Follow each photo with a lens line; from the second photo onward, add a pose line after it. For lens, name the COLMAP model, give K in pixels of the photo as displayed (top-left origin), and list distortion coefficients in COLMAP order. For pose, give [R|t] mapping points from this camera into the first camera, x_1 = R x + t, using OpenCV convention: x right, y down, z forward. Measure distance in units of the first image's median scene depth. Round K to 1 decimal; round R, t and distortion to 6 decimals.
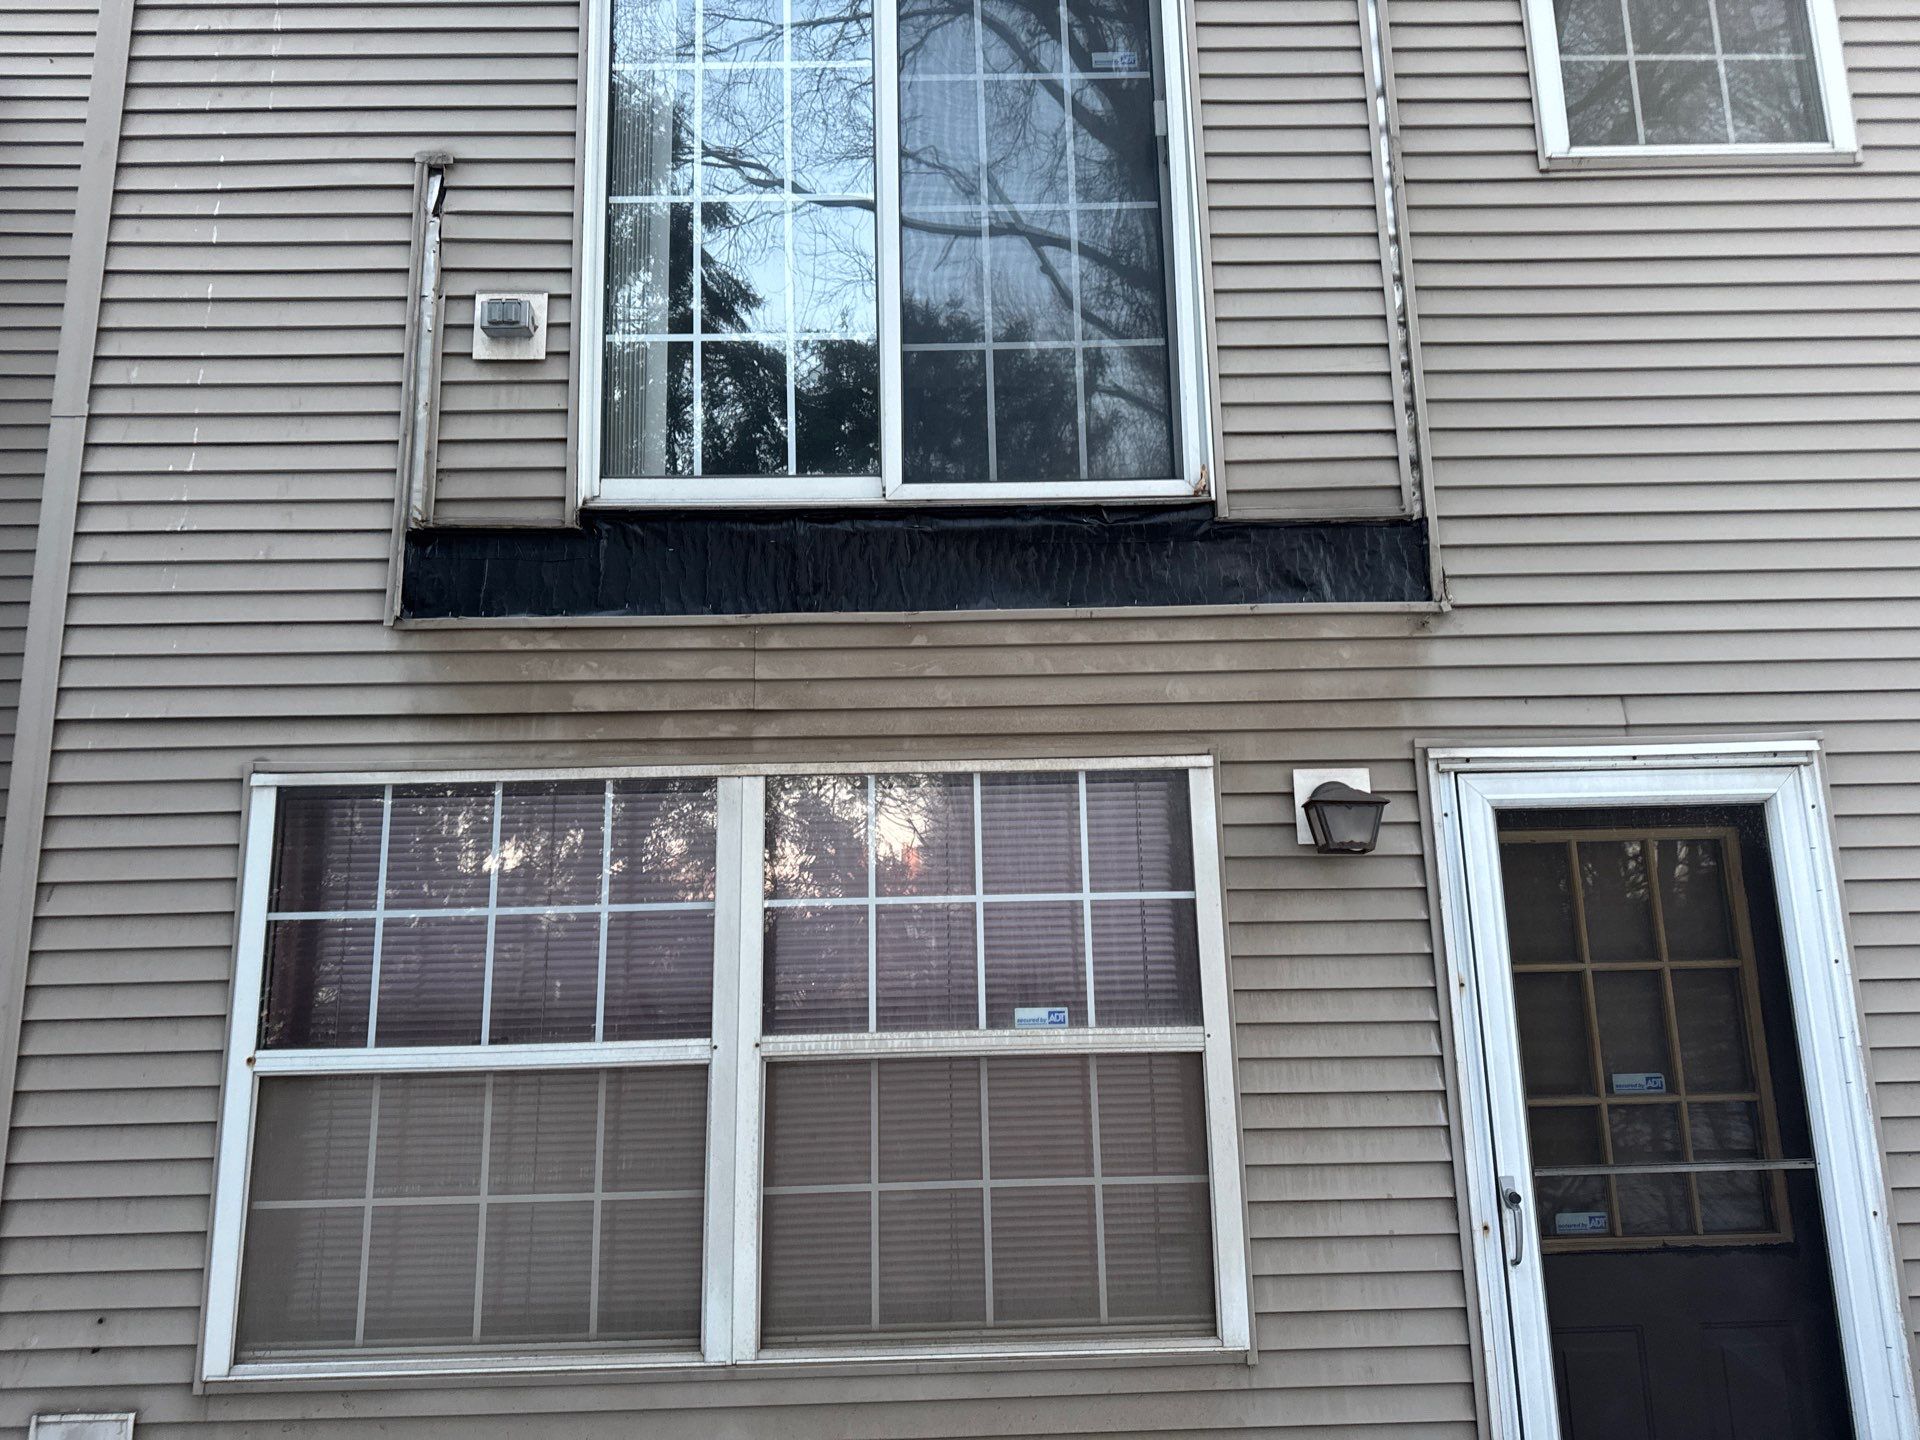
lens RADIAL K [[1338.4, 0, 956.5], [0, 1338.4, 722.5], [0, 0, 1]] dist [0.083594, -0.099218]
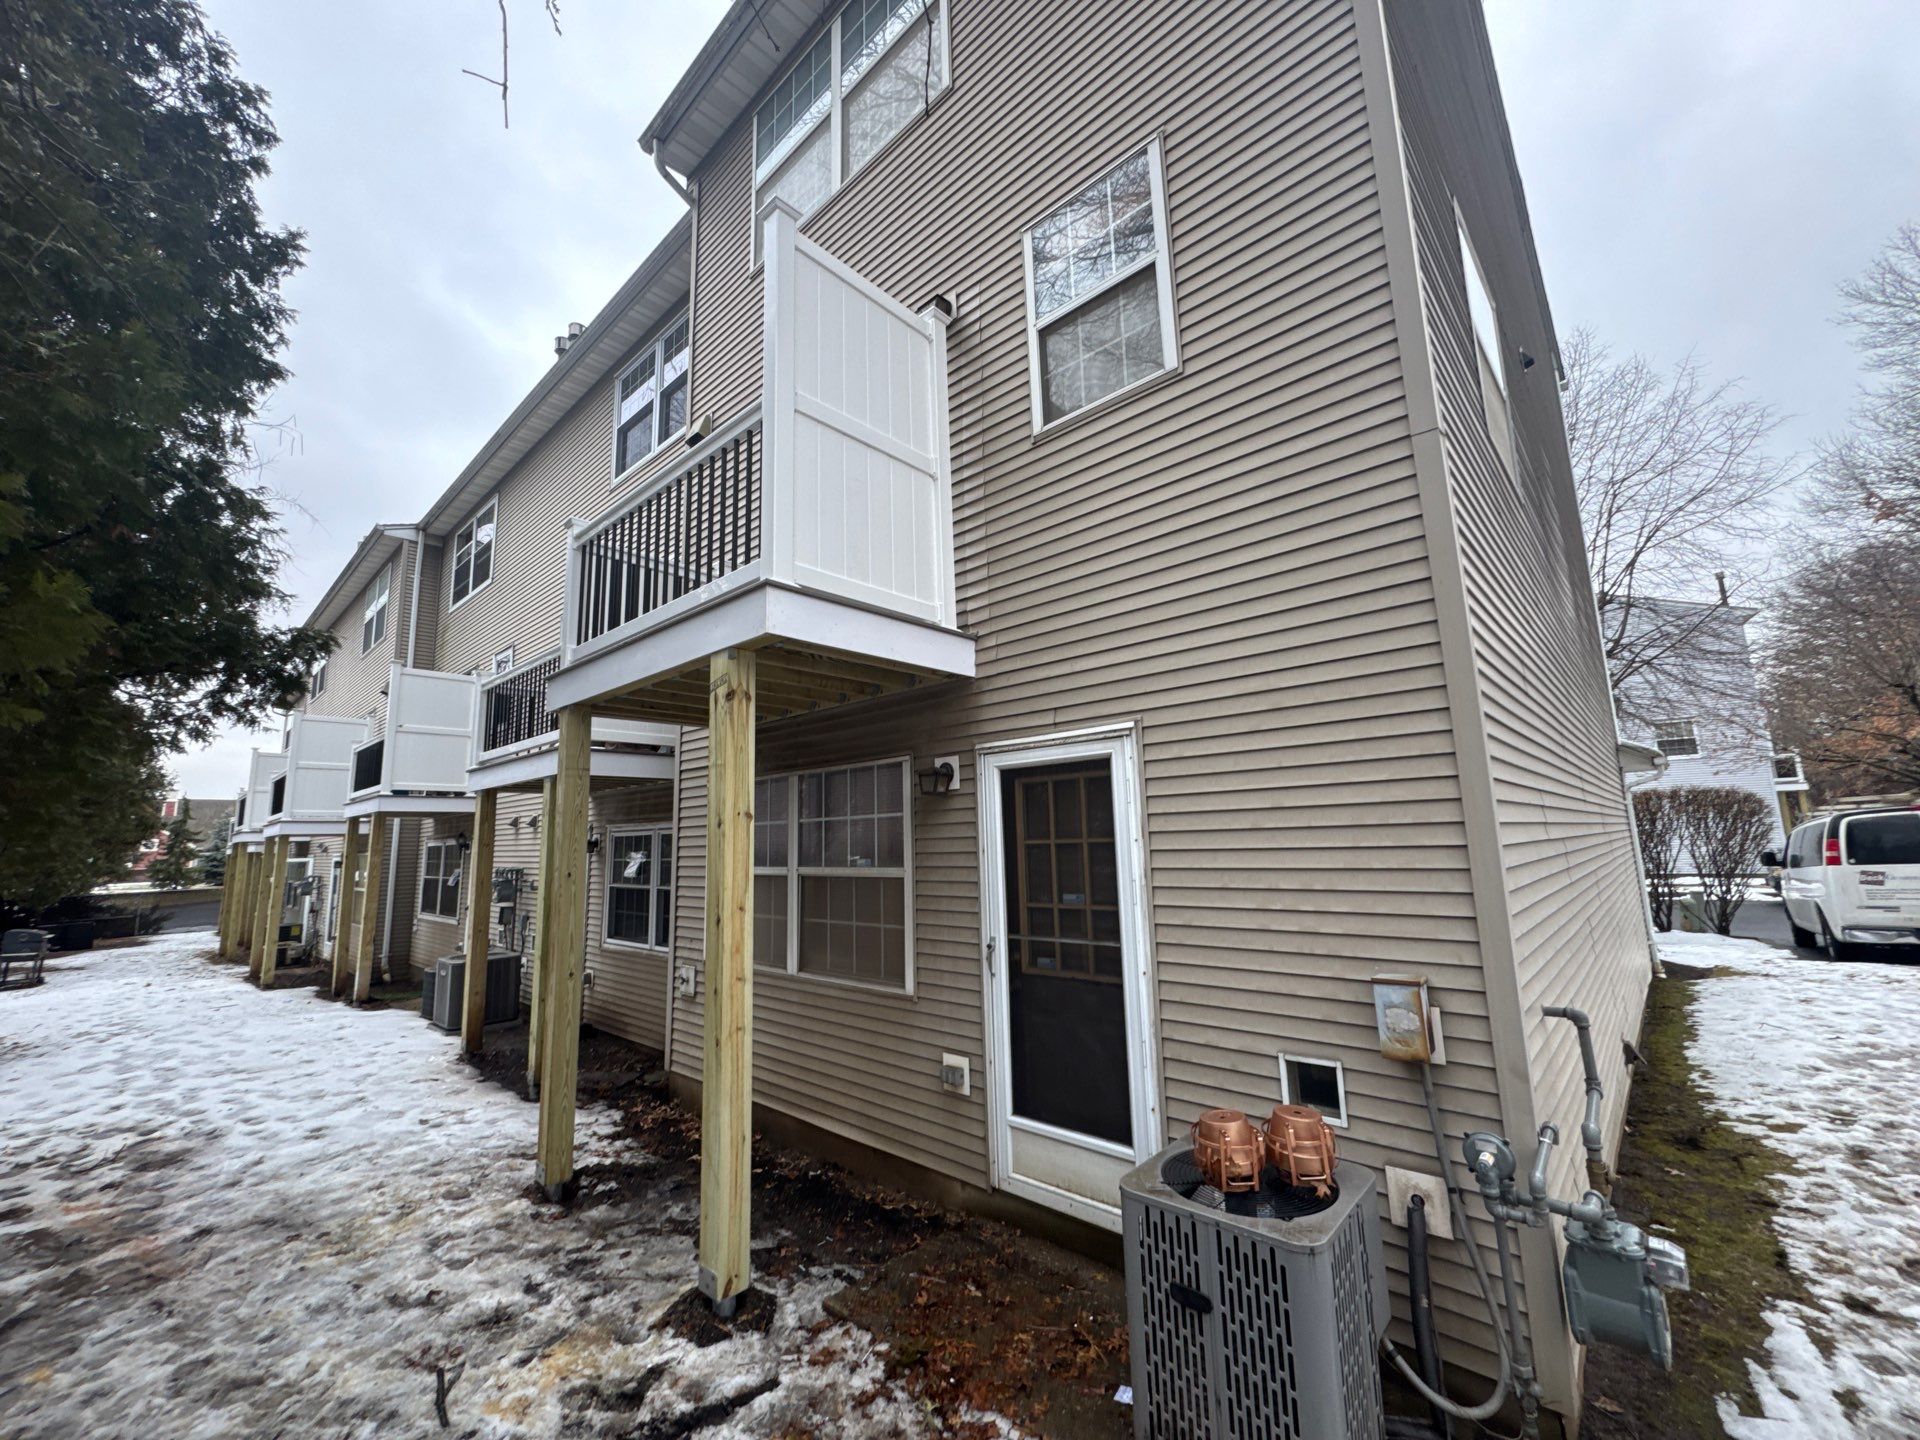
lens RADIAL K [[760.6, 0, 960.0], [0, 760.6, 718.7], [0, 0, 1]] dist [-0.002315, -0.000219]
pose [[0.716317, -0.108420, -0.689300, 1.212577], [0.147049, 0.989125, -0.002767, -0.023003], [0.682104, -0.099379, 0.724471, 0.091294]]
